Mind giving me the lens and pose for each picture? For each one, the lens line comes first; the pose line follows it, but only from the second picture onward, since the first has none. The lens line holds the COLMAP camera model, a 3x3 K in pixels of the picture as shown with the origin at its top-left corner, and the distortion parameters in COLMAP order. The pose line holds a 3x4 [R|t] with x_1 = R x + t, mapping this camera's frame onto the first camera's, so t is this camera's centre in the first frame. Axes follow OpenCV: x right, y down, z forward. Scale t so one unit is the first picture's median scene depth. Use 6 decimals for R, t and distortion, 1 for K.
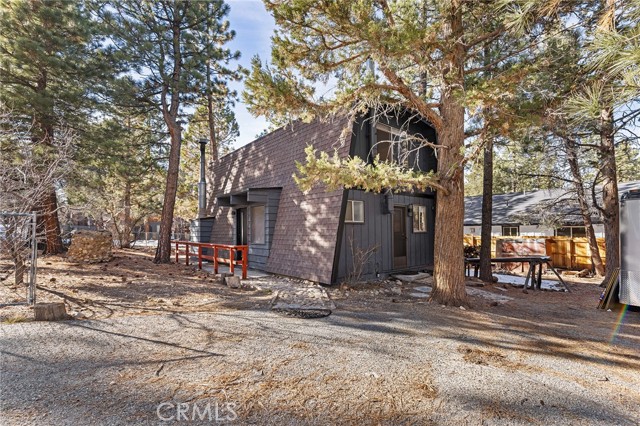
lens RADIAL K [[288.1, 0, 319.0], [0, 288.1, 217.0], [0, 0, 1]] dist [0.008330, -0.002161]
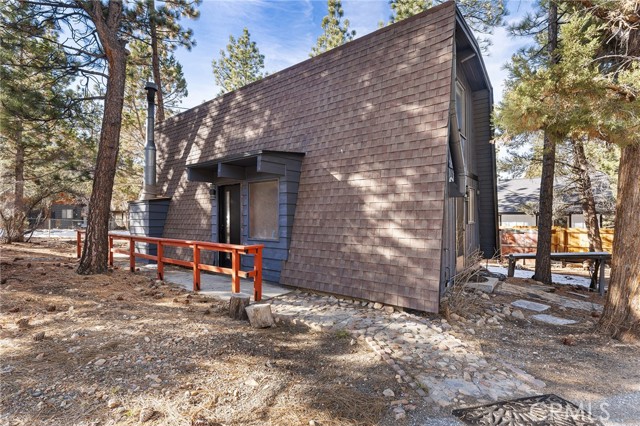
lens RADIAL K [[299.6, 0, 321.1], [0, 299.6, 210.9], [0, 0, 1]] dist [-0.005652, -0.000200]
pose [[0.977301, 0.012775, 0.211471, -0.179802], [-0.017861, 0.999595, 0.022160, 0.008551], [-0.211102, -0.025434, 0.977133, 0.252730]]
